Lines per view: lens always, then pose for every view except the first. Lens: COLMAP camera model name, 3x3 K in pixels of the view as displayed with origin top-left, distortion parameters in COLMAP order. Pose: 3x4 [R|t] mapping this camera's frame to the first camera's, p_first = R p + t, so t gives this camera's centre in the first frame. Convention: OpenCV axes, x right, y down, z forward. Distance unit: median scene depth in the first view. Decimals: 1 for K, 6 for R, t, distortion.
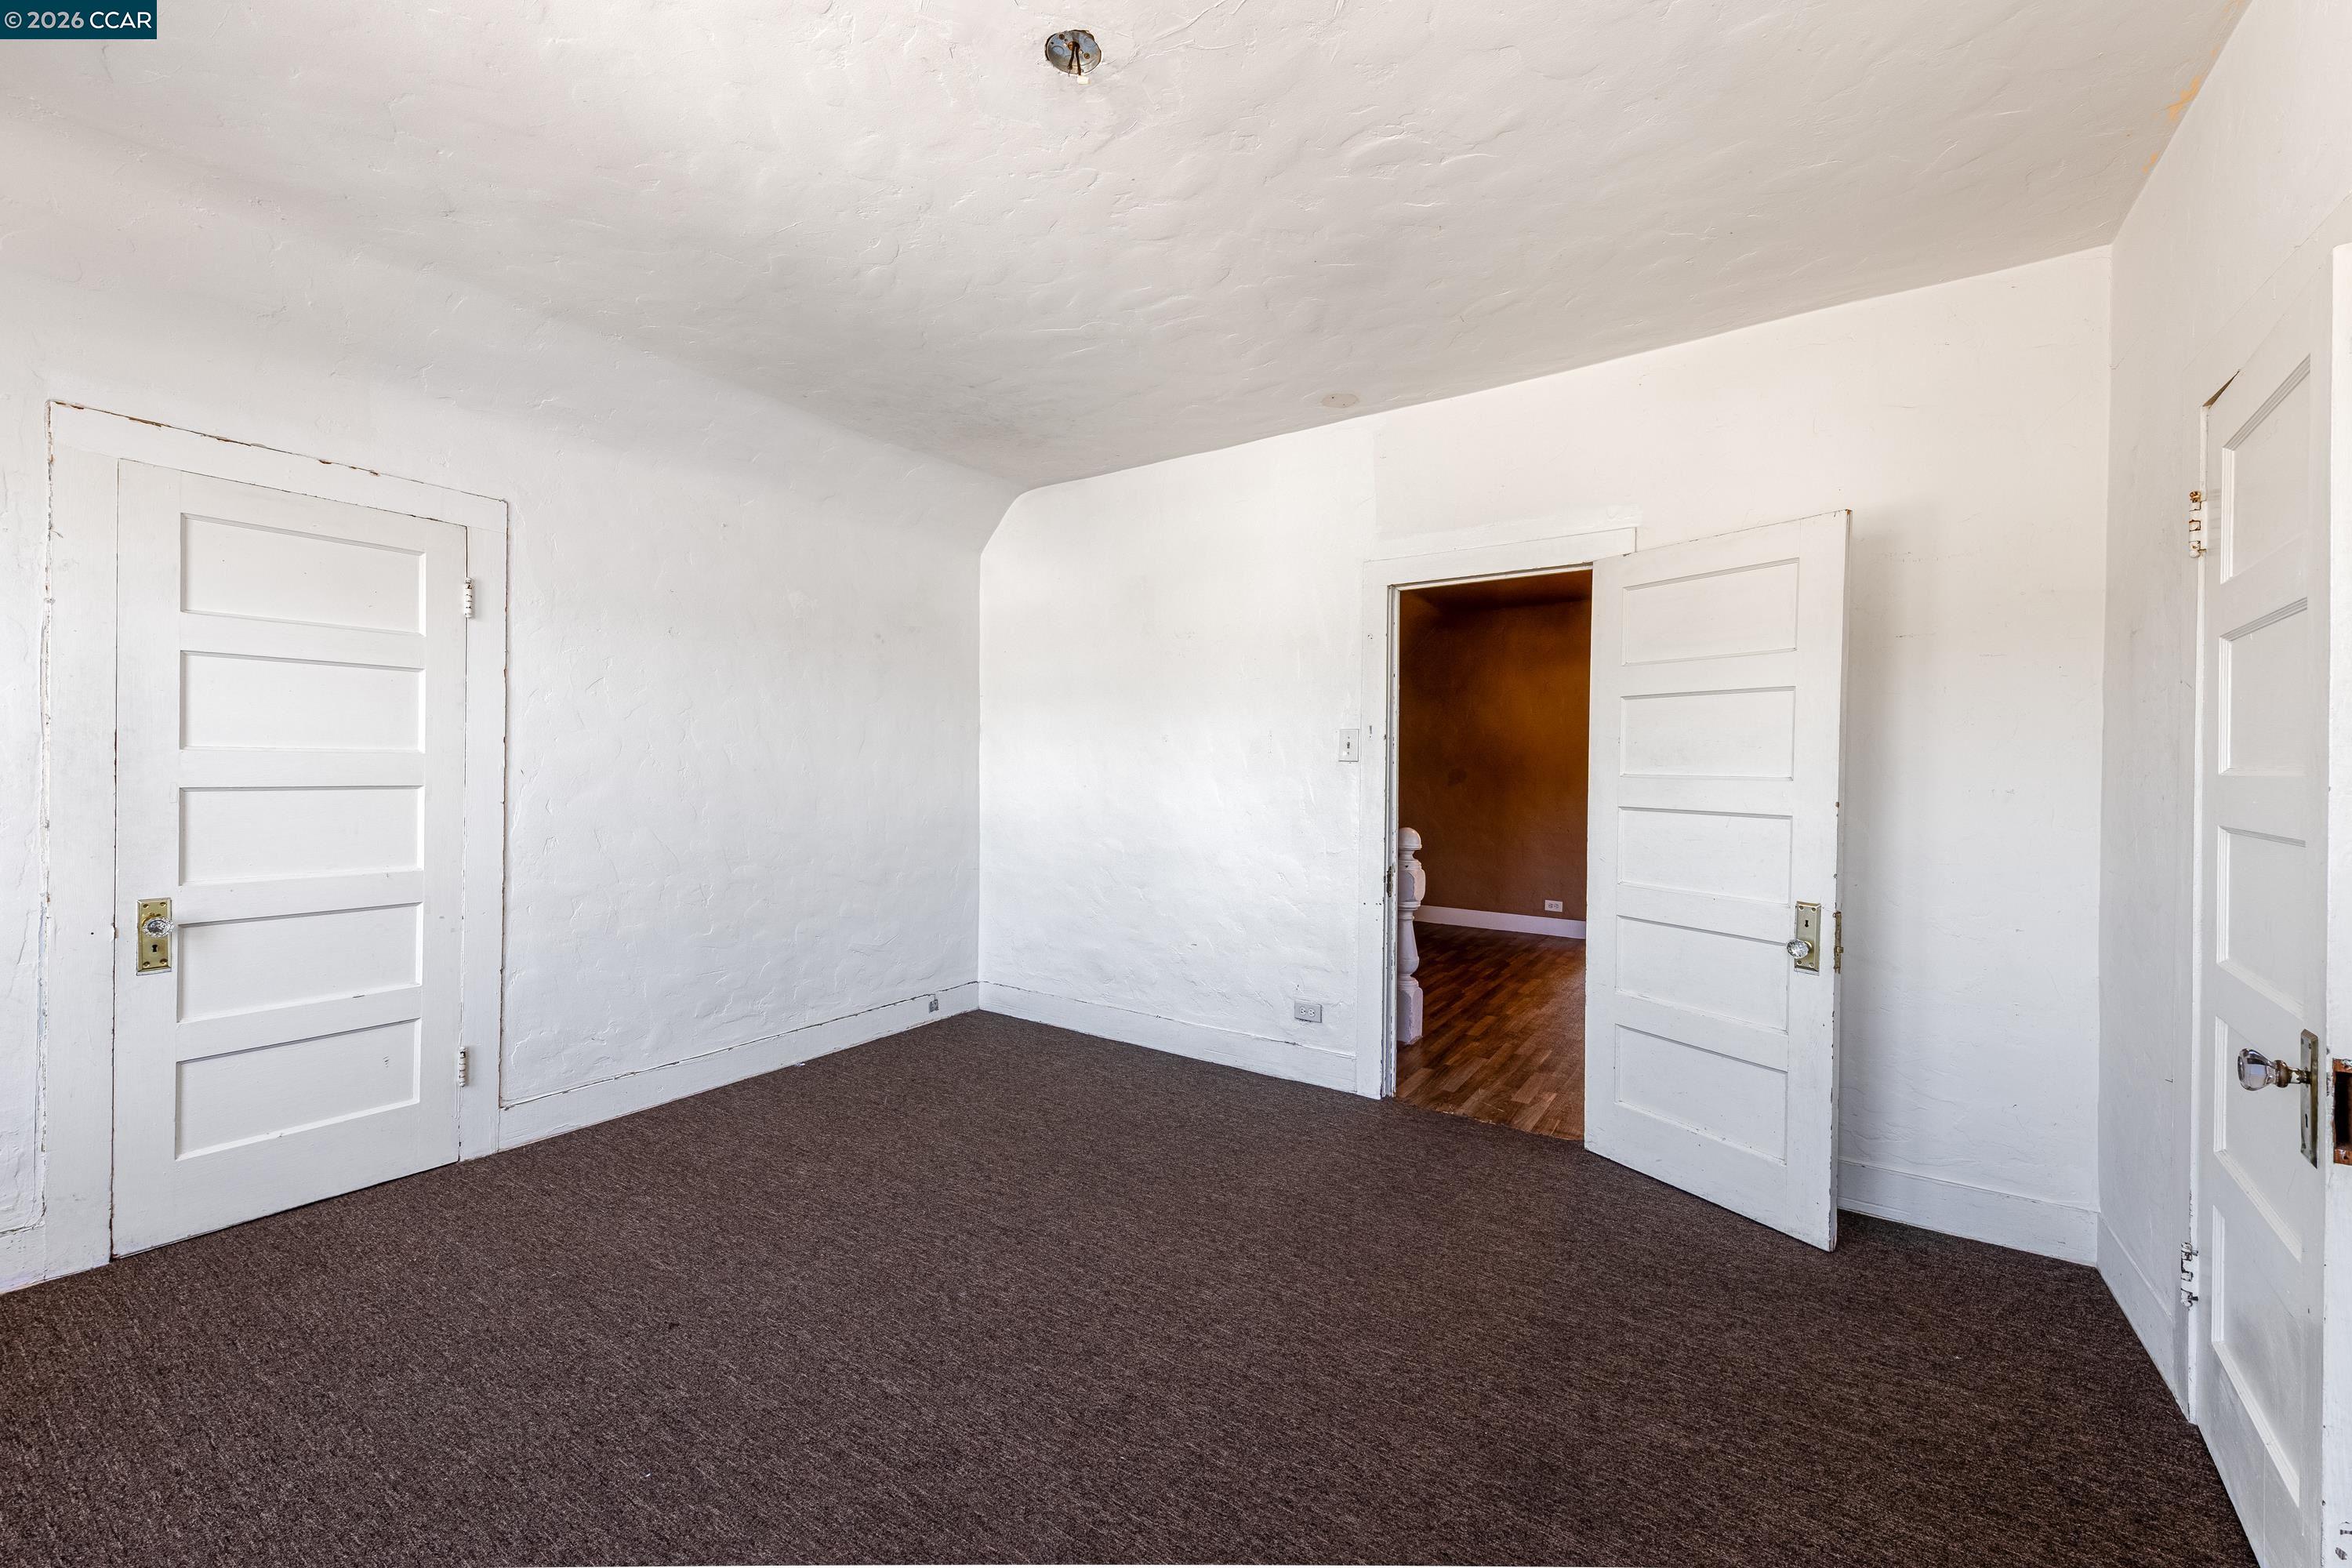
lens RADIAL K [[911.7, 0, 1179.6], [0, 911.7, 780.4], [0, 0, 1]] dist [0.012735, -0.000048]
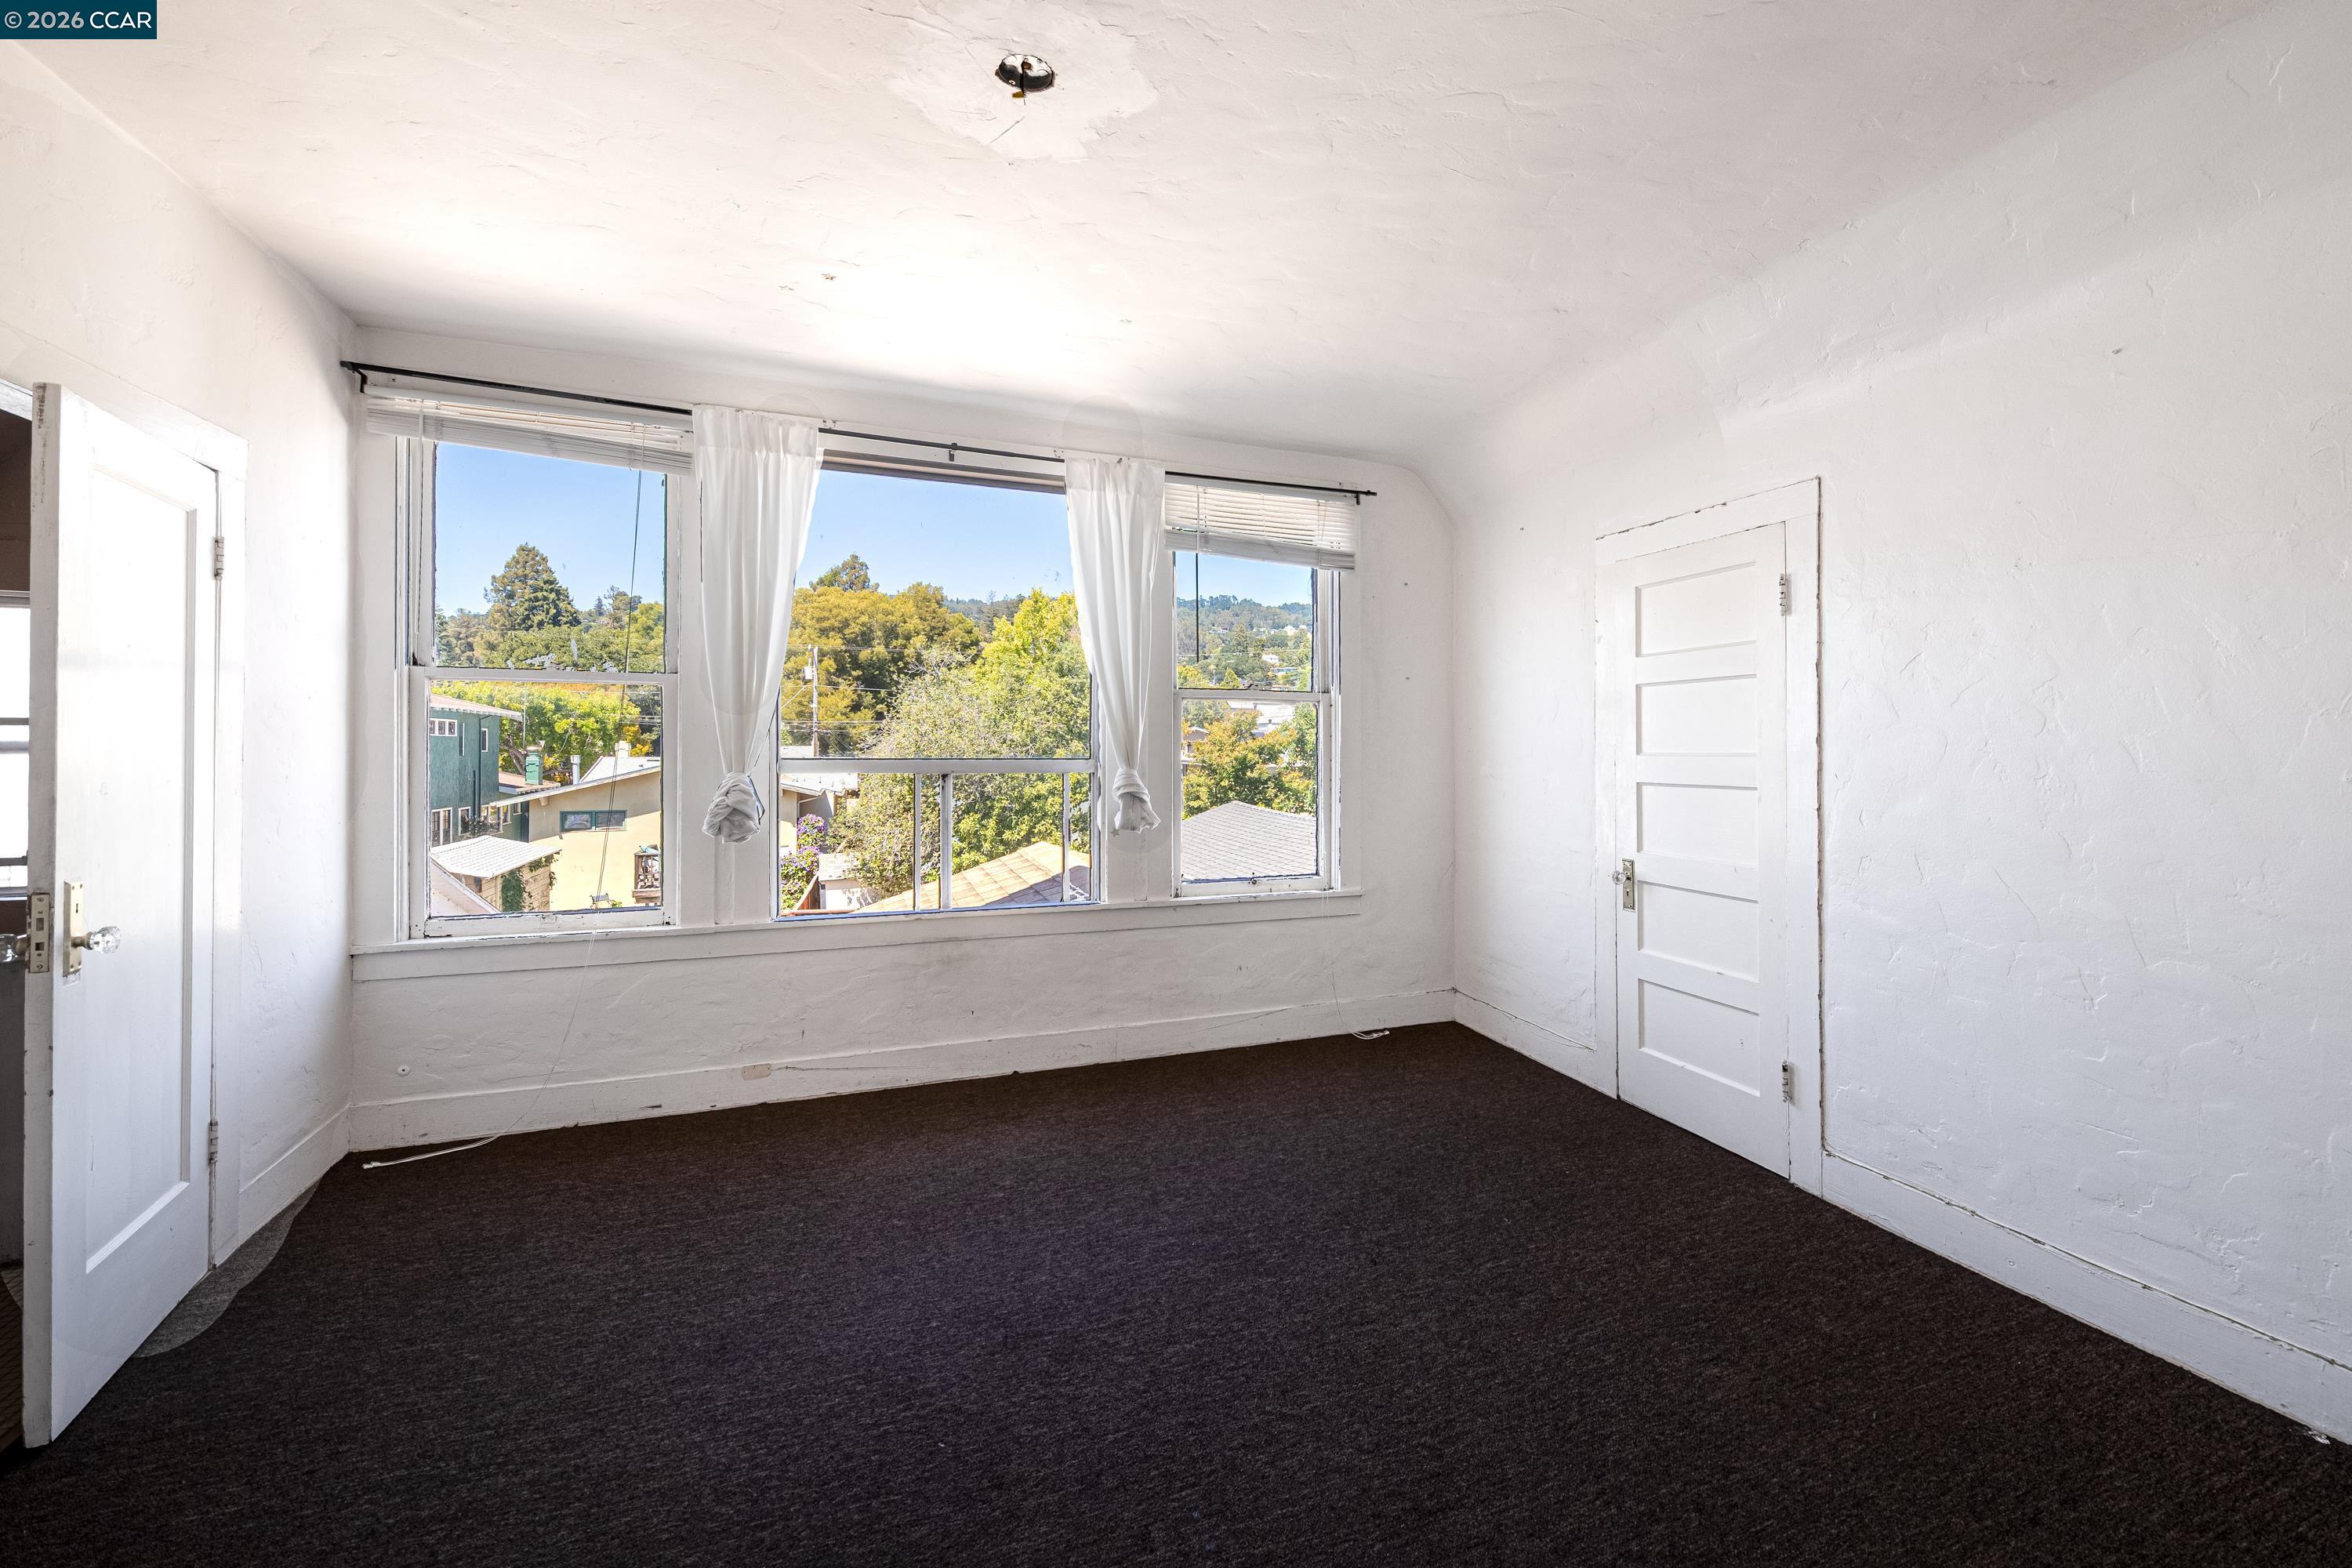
lens RADIAL K [[933.1, 0, 1224.6], [0, 933.1, 750.4], [0, 0, 1]] dist [-0.001301, -0.000151]
pose [[-0.575660, -0.010437, -0.817623, 0.396886], [-0.017322, 0.999850, -0.000567, -0.026648], [0.817506, 0.013836, -0.575754, 1.191427]]
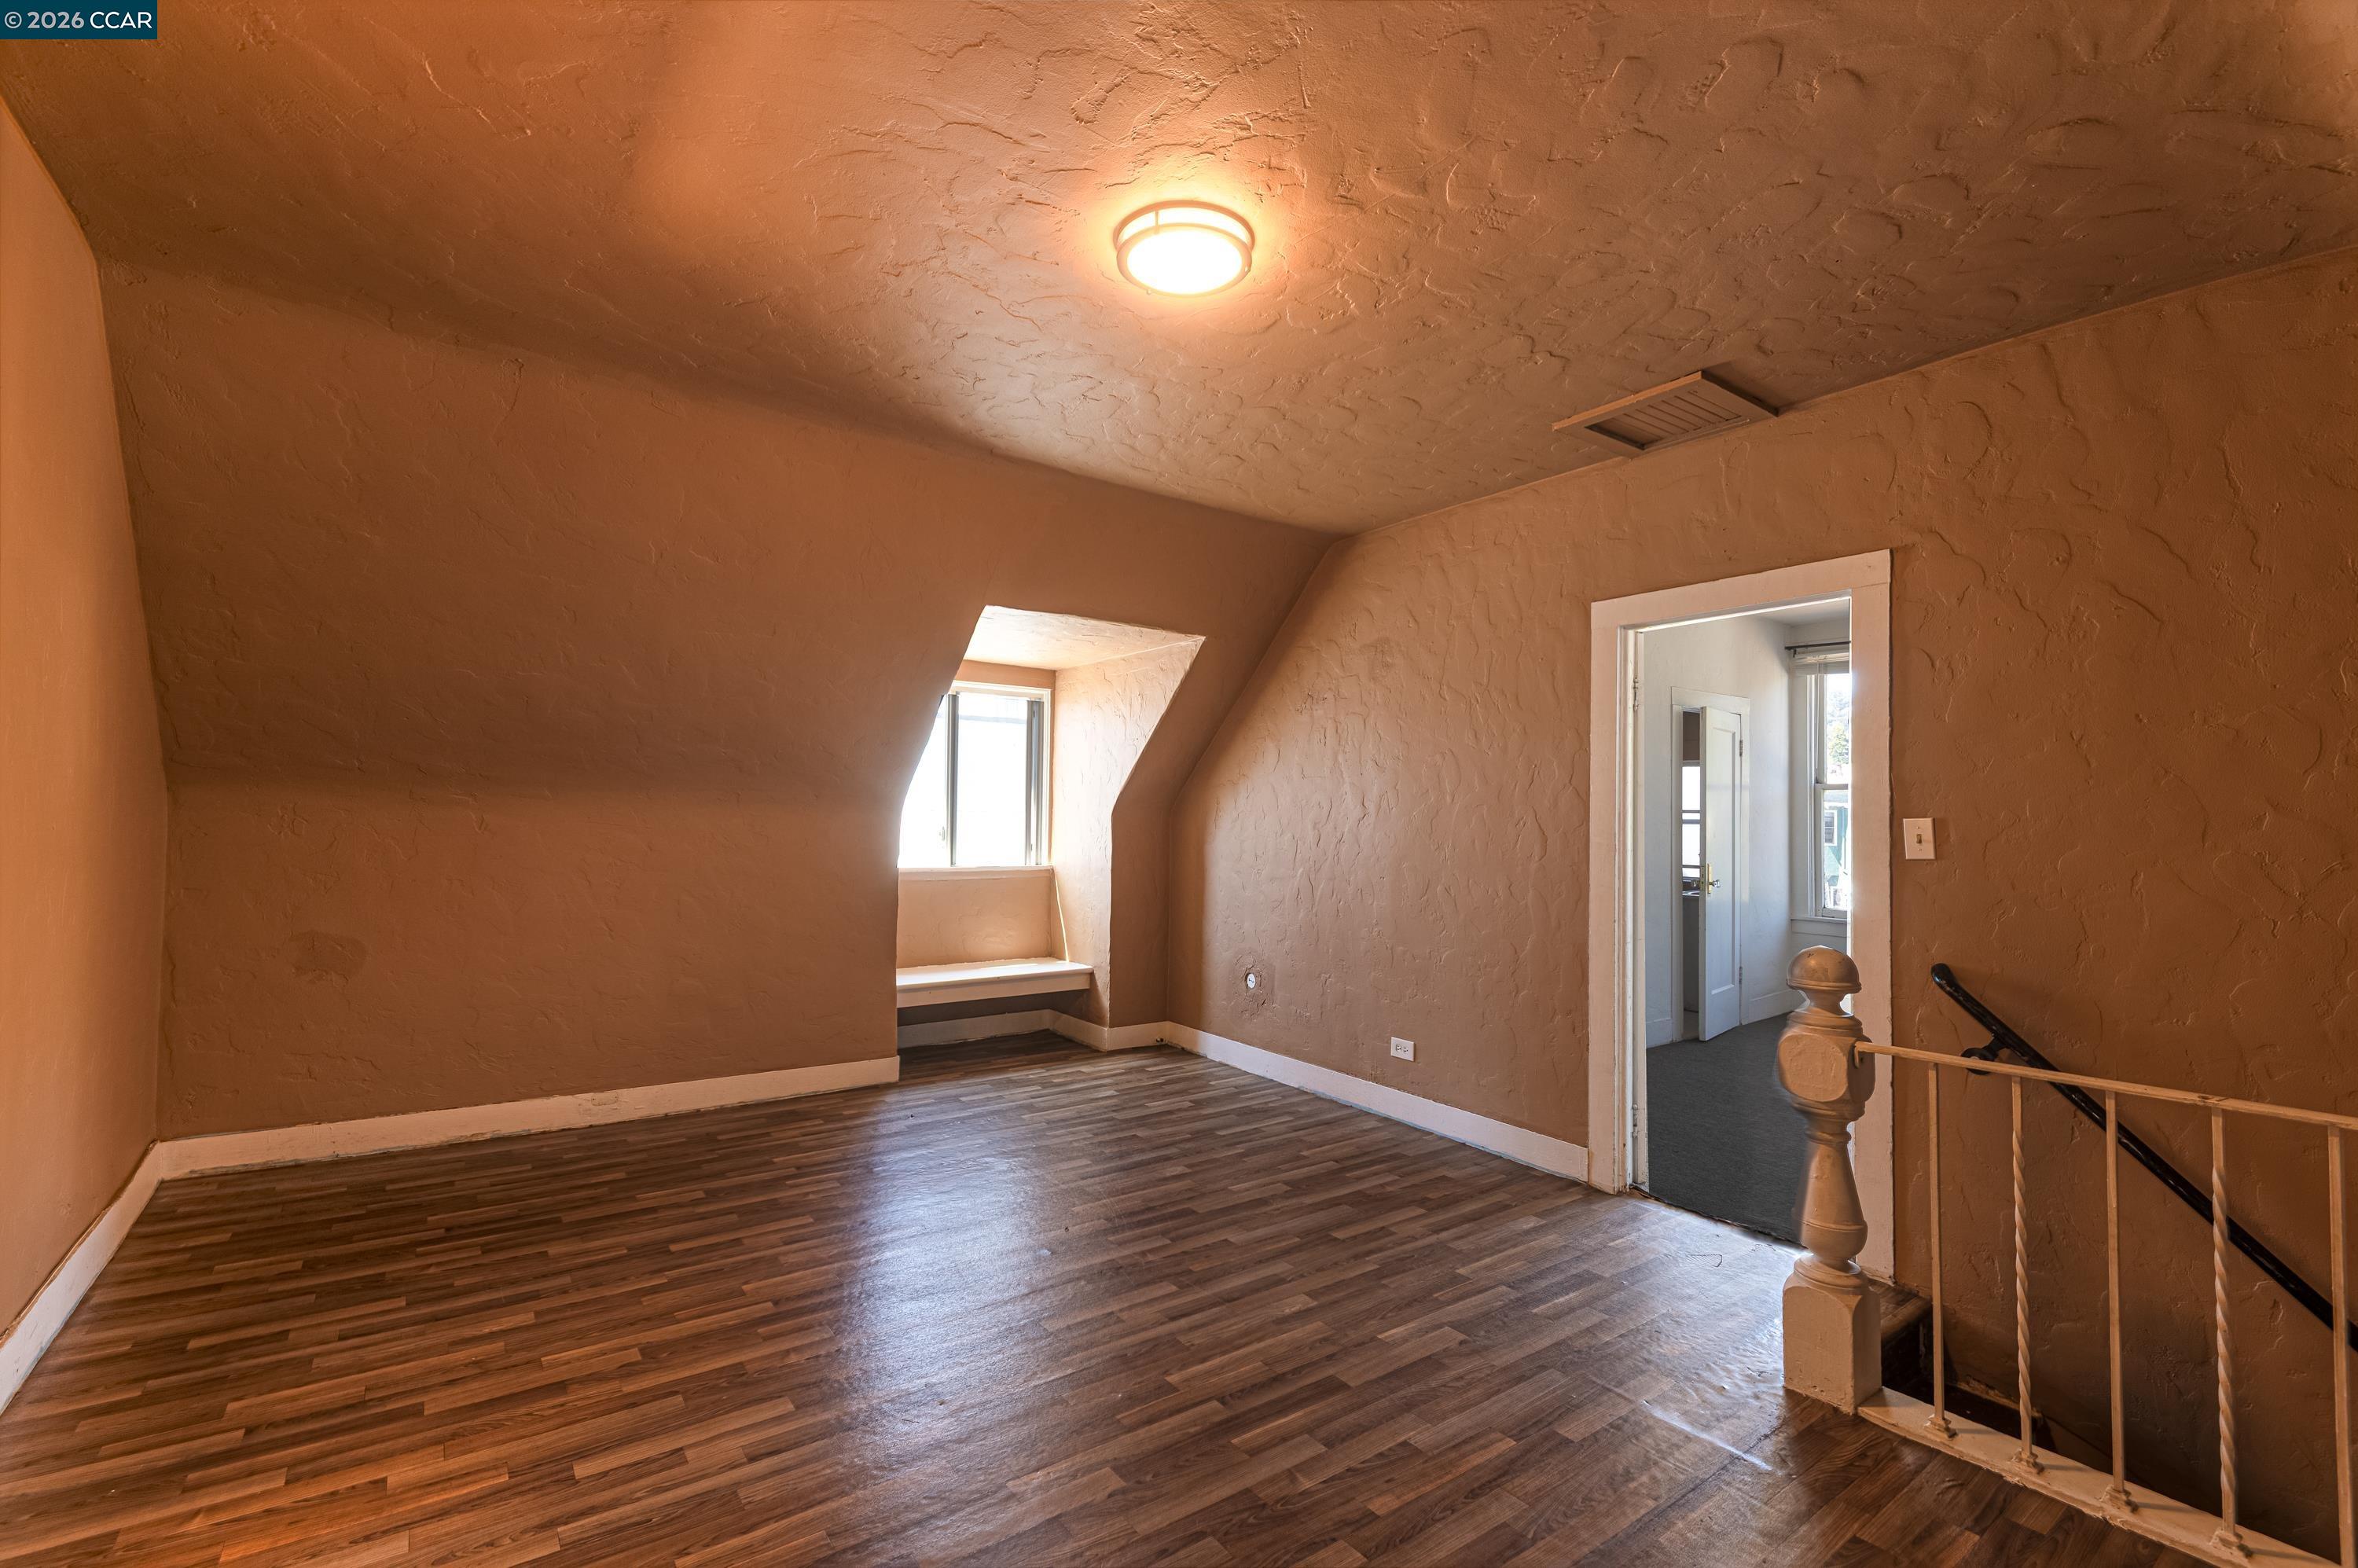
lens RADIAL K [[1029.8, 0, 1179.0], [0, 1029.8, 784.0], [0, 0, 1]] dist [0.003119, 0.000165]
pose [[-0.939837, -0.014737, 0.341304, 0.575344], [-0.022249, 0.999588, -0.018106, -0.026858], [-0.340897, -0.024610, -0.939779, 2.226442]]
